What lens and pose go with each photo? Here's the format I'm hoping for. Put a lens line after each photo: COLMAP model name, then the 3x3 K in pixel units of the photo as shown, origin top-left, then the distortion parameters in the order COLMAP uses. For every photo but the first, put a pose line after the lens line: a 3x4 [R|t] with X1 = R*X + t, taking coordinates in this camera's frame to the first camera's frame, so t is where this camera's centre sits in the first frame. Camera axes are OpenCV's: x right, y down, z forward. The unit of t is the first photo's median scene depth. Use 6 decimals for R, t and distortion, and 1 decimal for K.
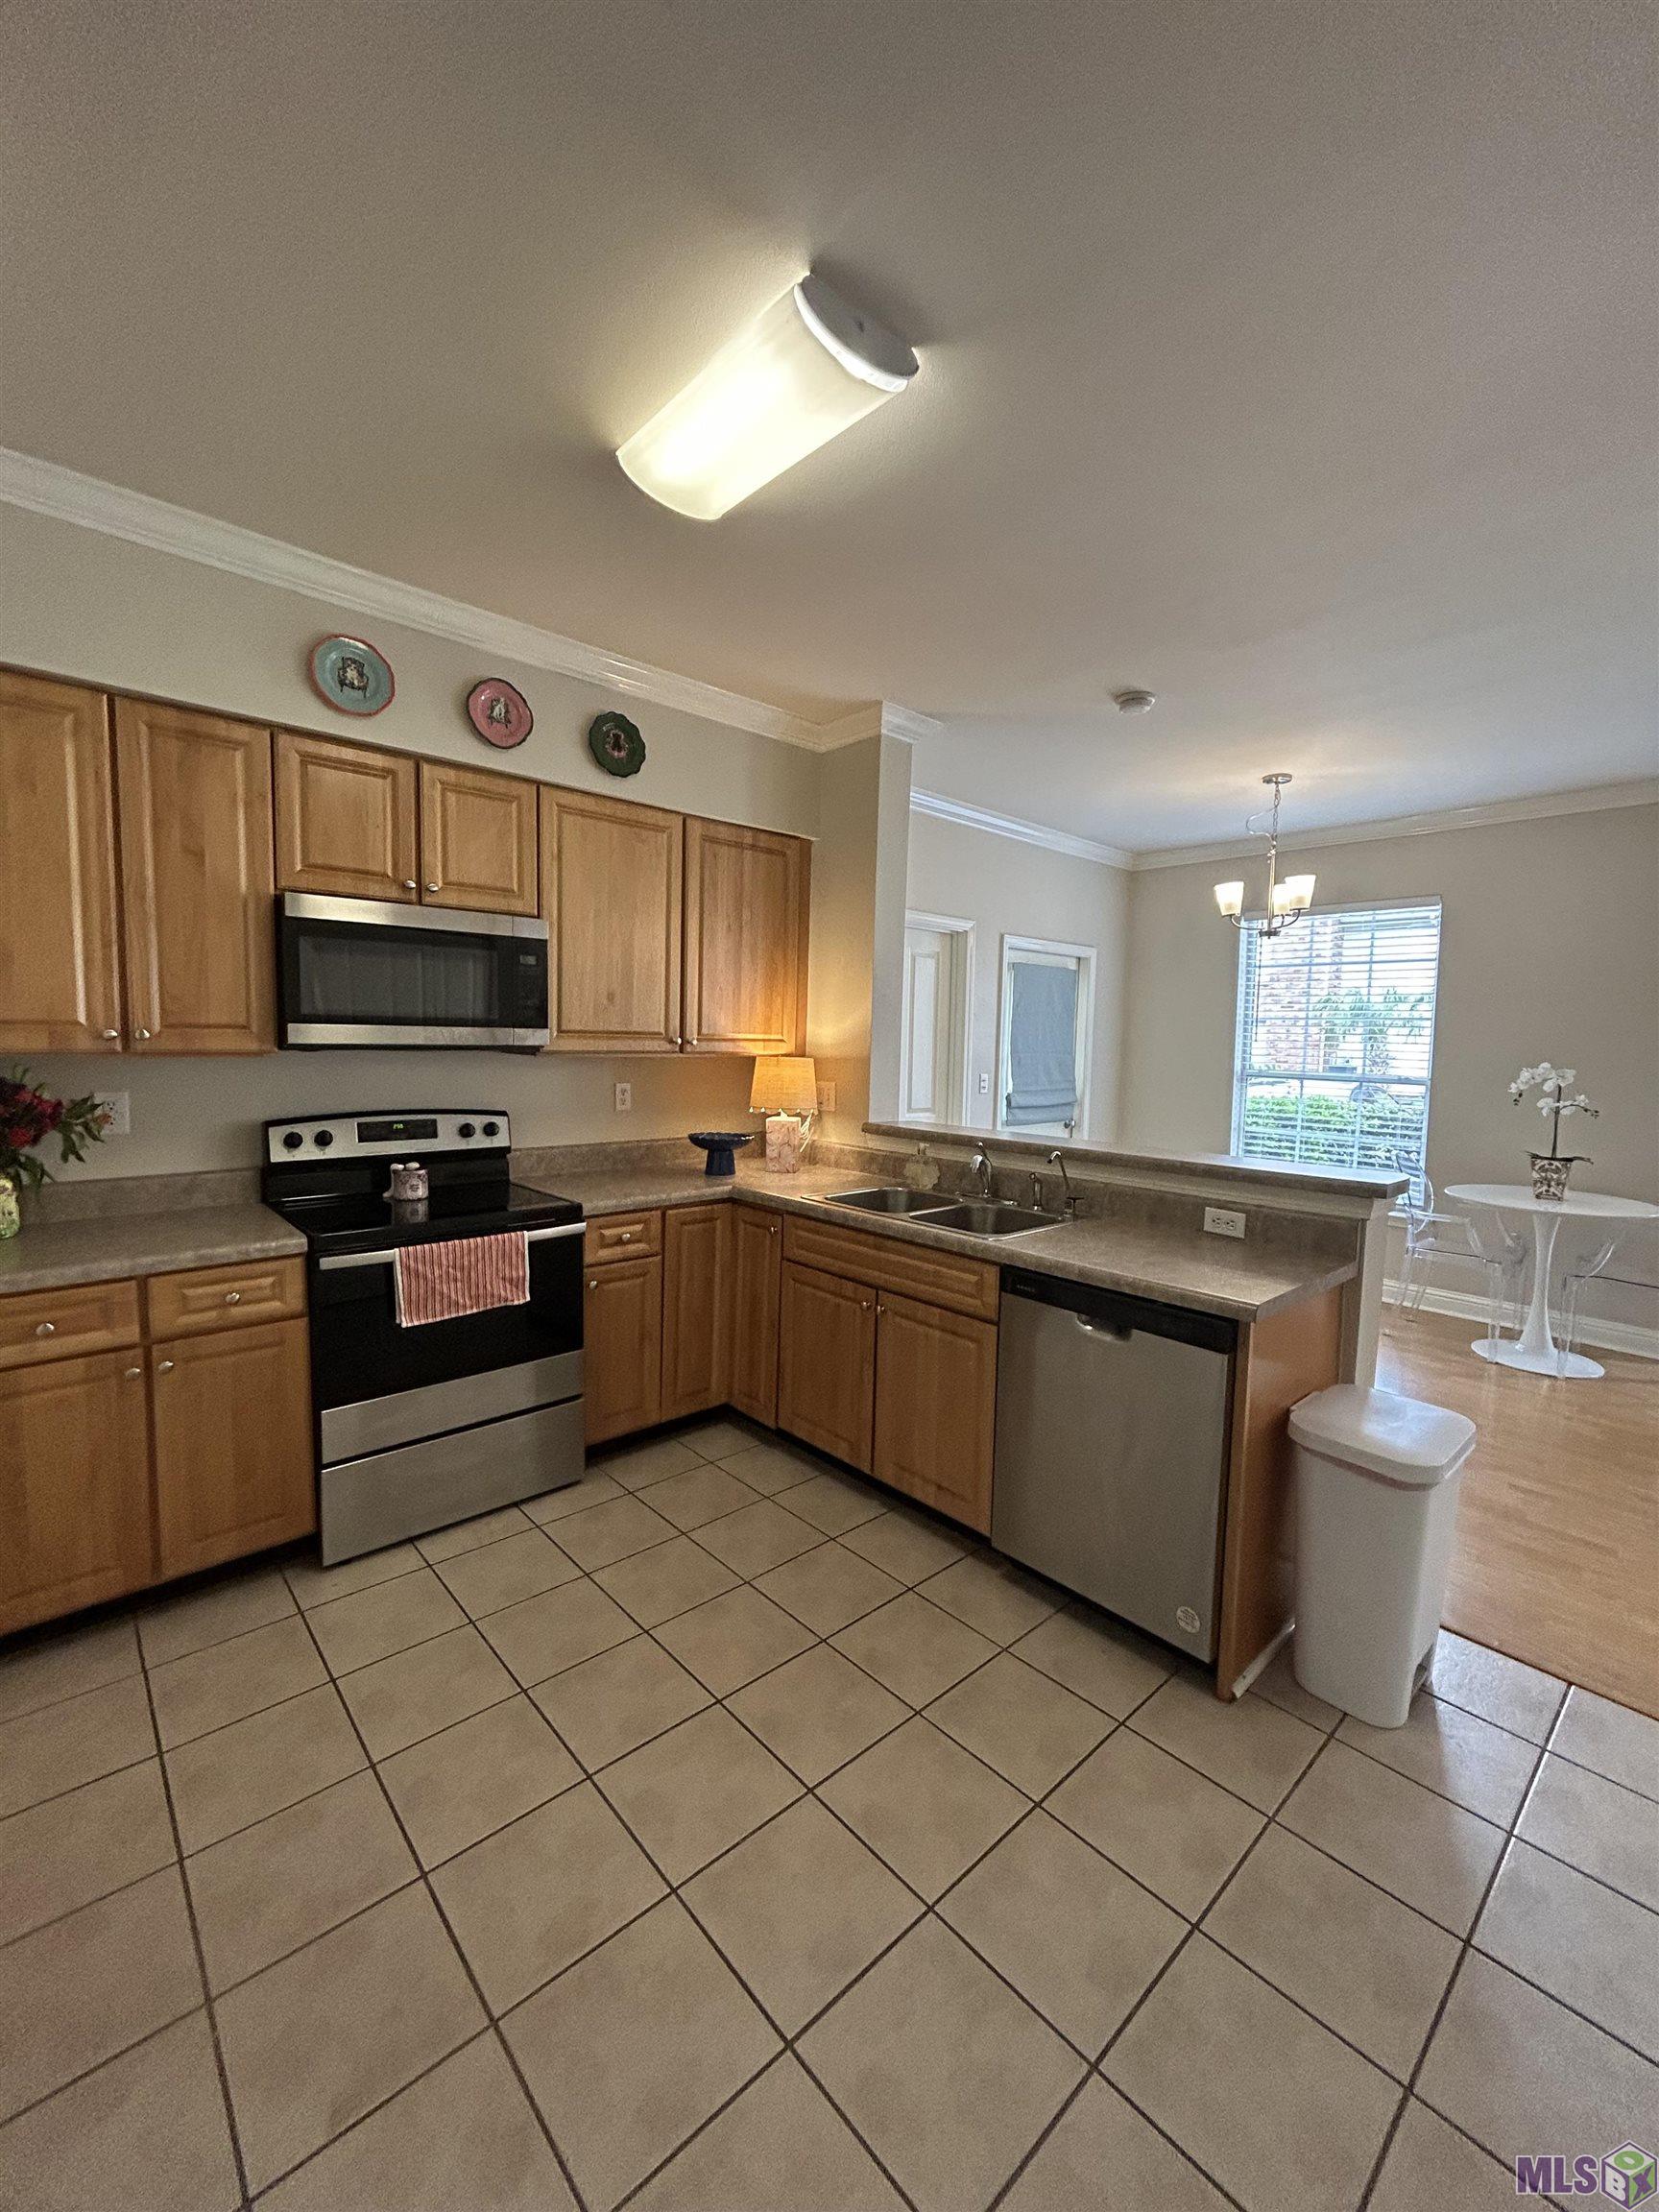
lens RADIAL K [[891.0, 0, 829.5], [0, 891.0, 1106.0], [0, 0, 1]] dist [-0.003527, -0.000302]
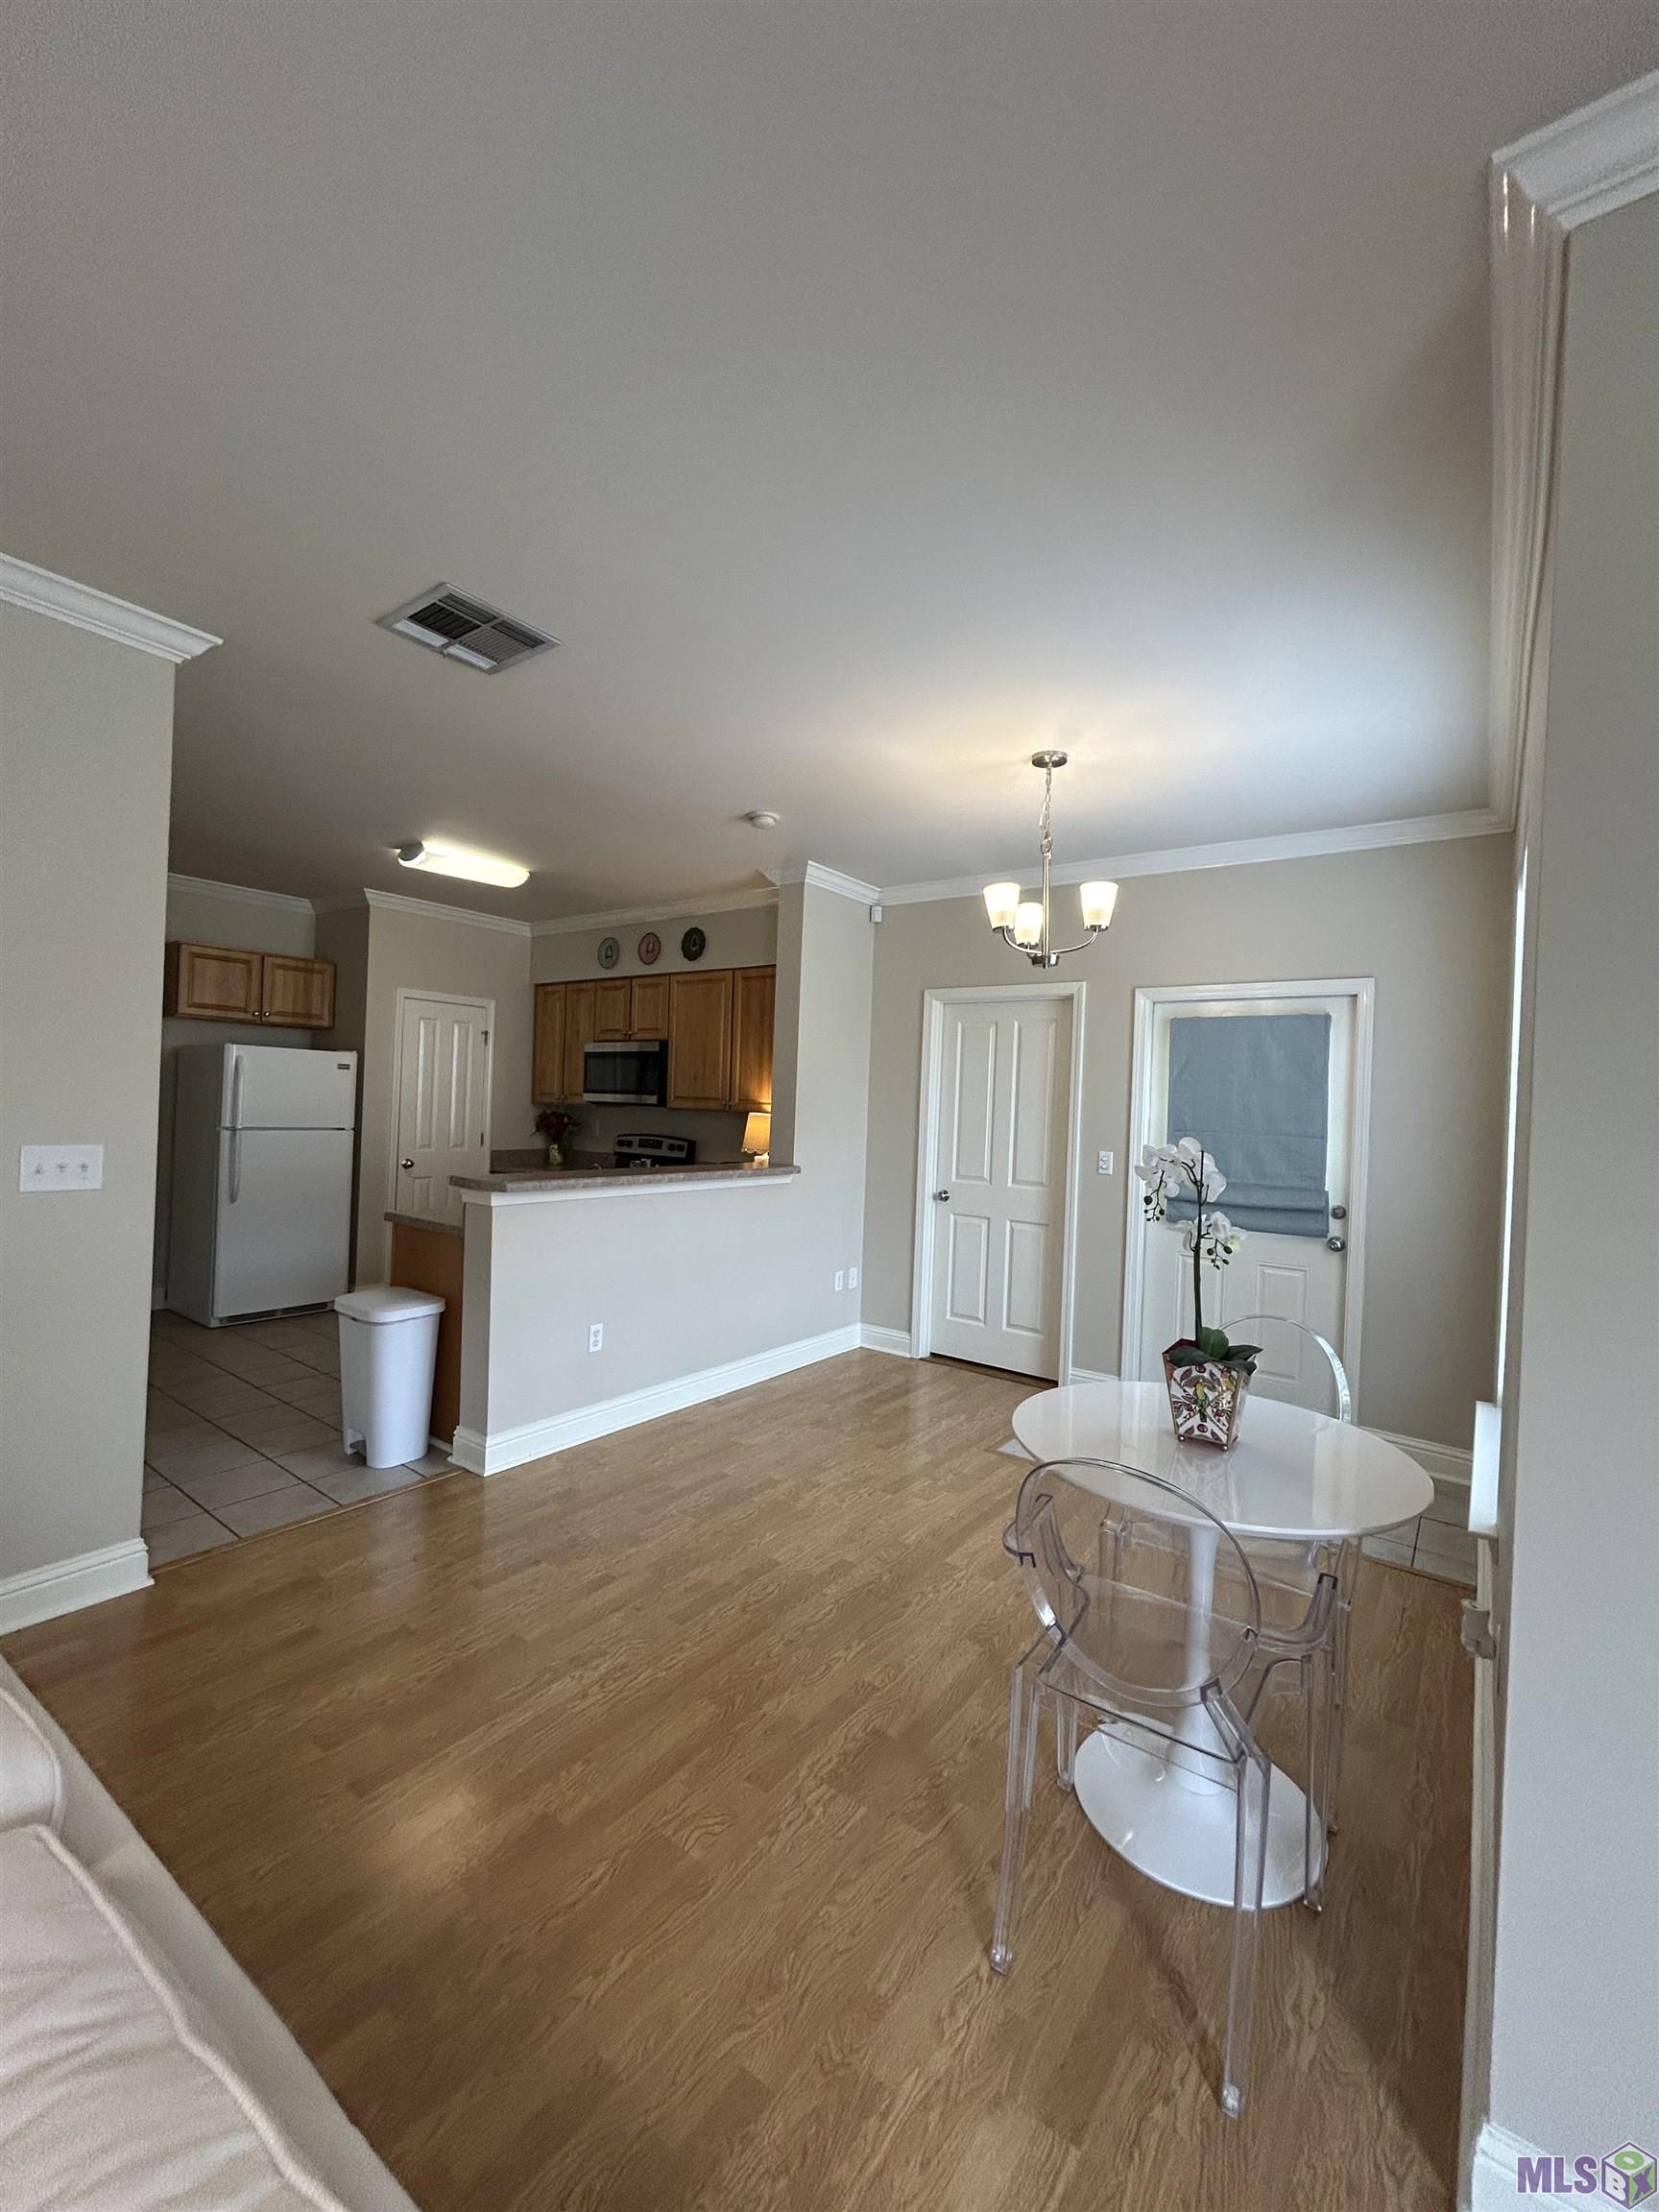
lens RADIAL K [[891.0, 0, 829.5], [0, 891.0, 1106.0], [0, 0, 1]] dist [-0.003527, -0.000302]
pose [[0.195816, -0.009337, -0.980596, 1.741035], [-0.107387, 0.993737, -0.030907, -0.043772], [0.974743, 0.111355, 0.193587, 1.011216]]
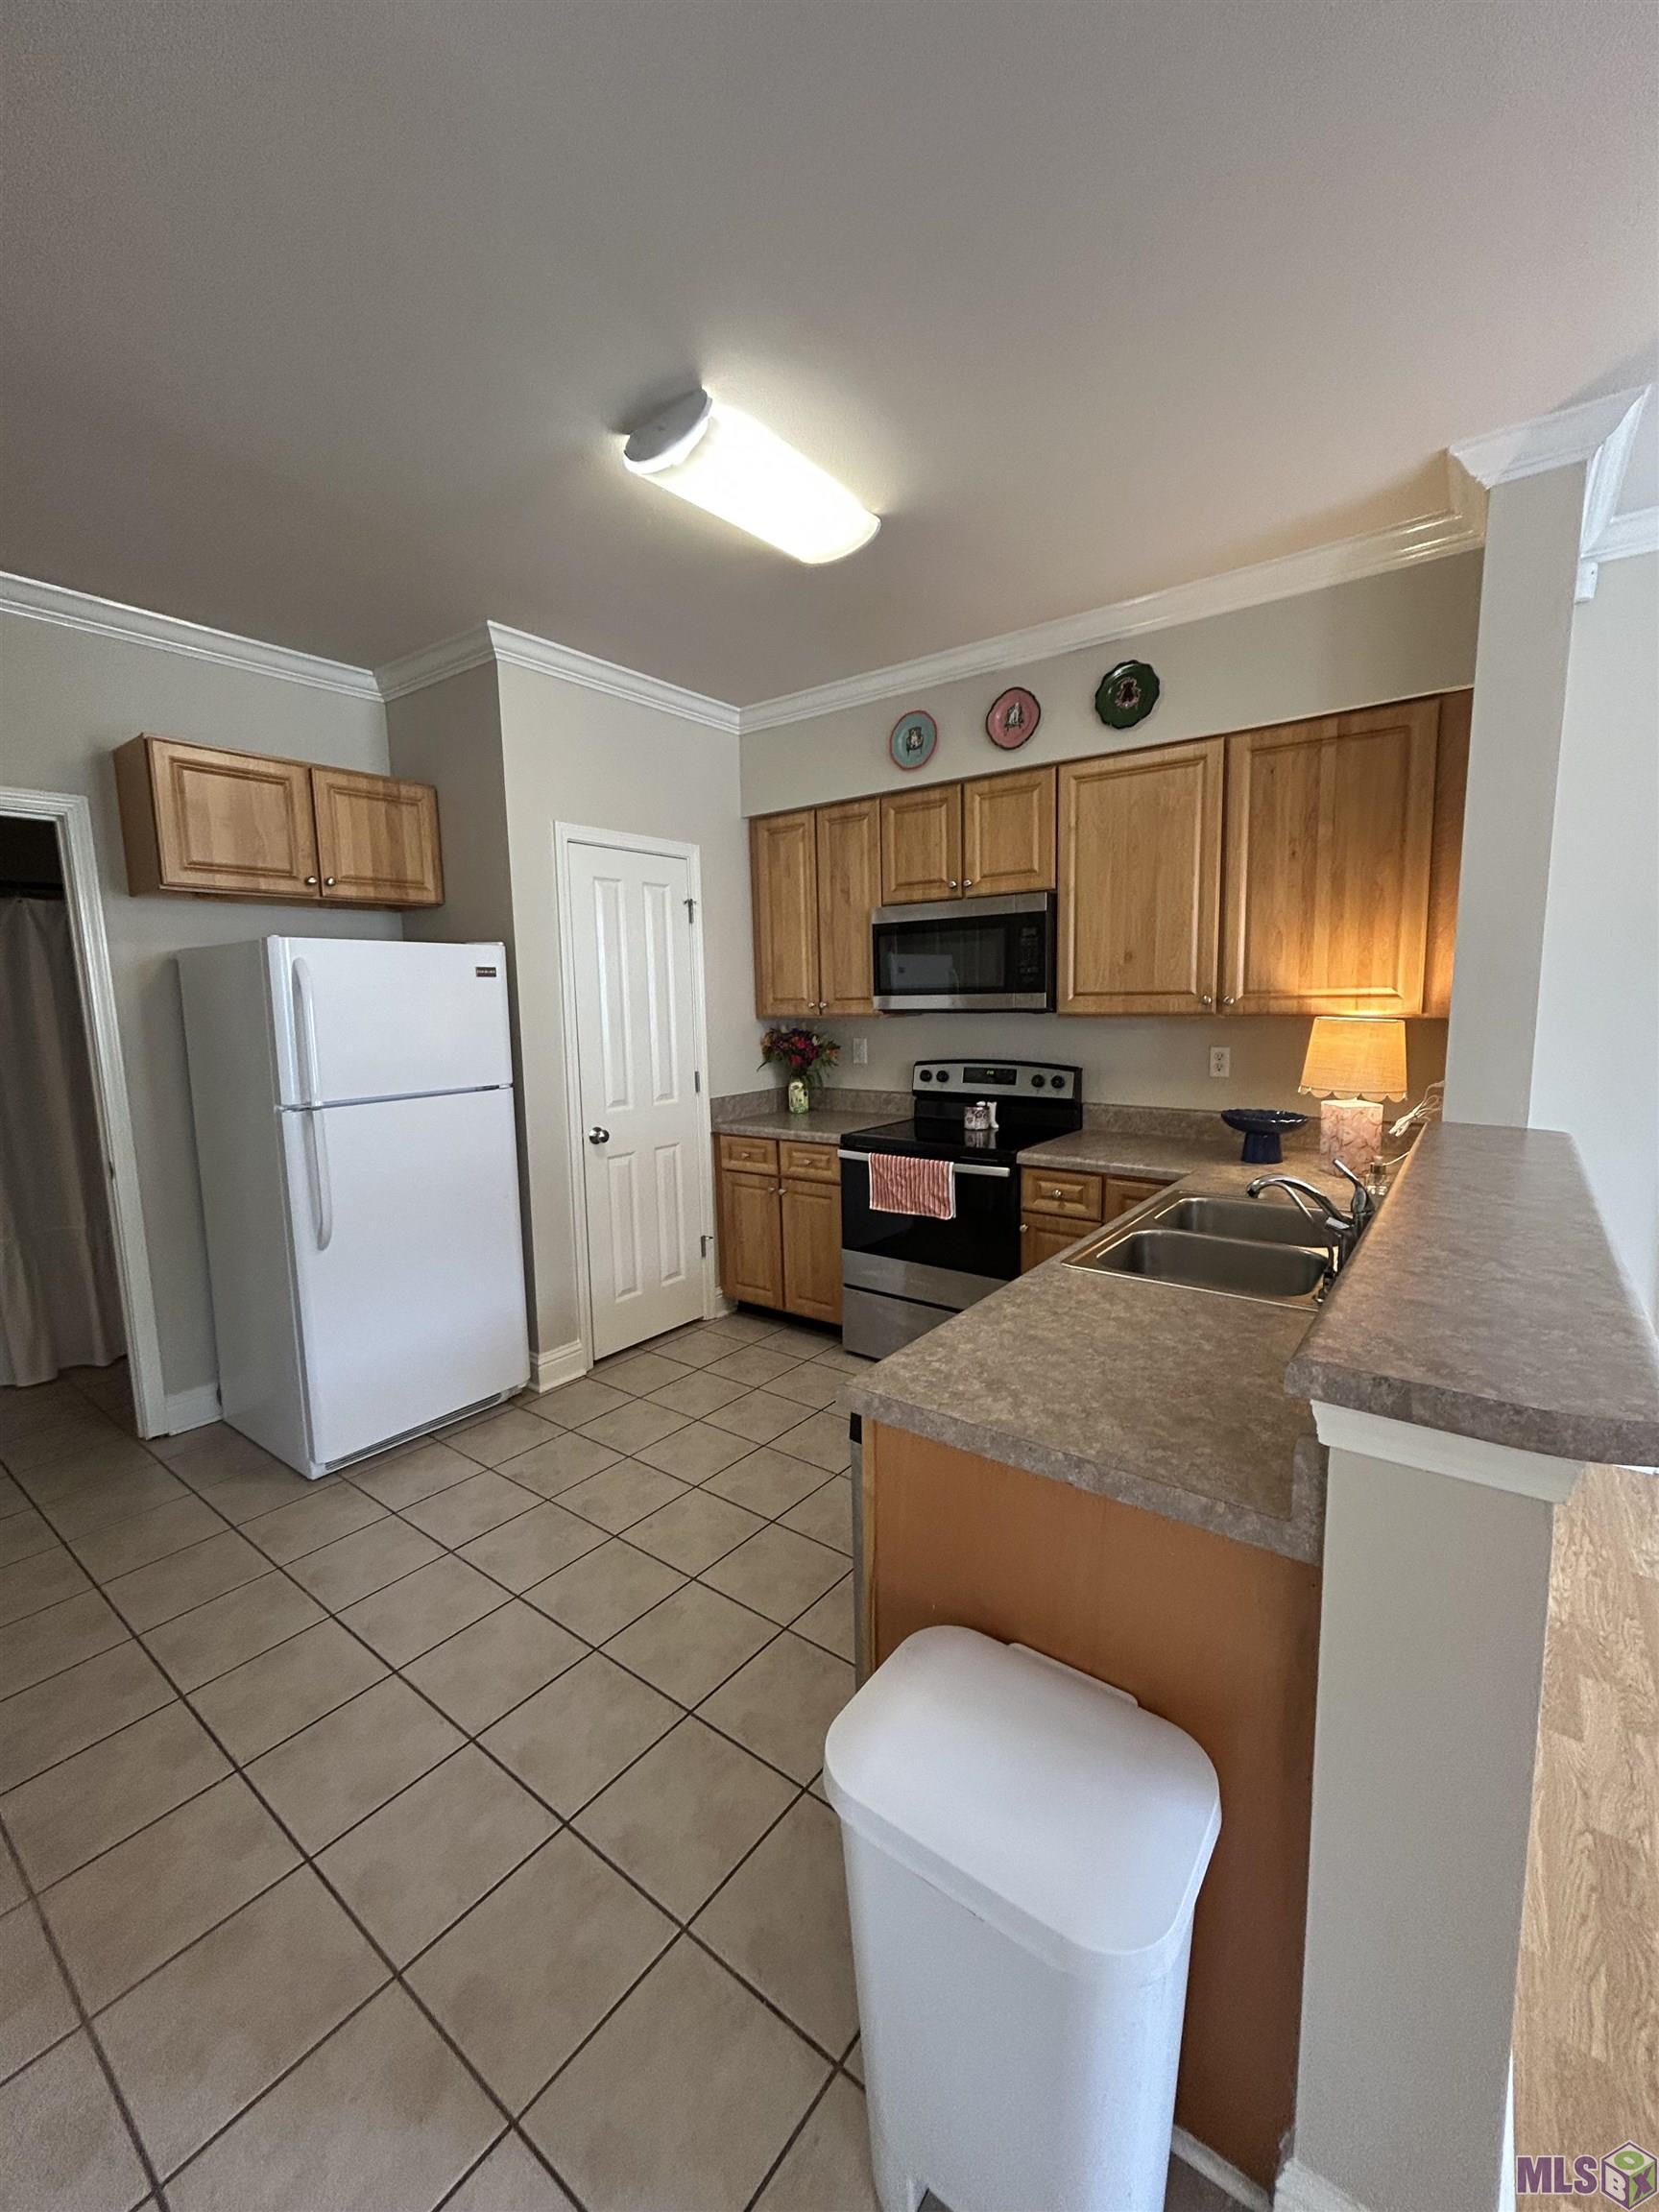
lens RADIAL K [[891.0, 0, 829.5], [0, 891.0, 1106.0], [0, 0, 1]] dist [-0.003527, -0.000302]
pose [[0.180778, 0.102114, -0.978209, 0.734368], [-0.052085, 0.994194, 0.094157, -0.038130], [0.982144, 0.033929, 0.185047, 0.550826]]
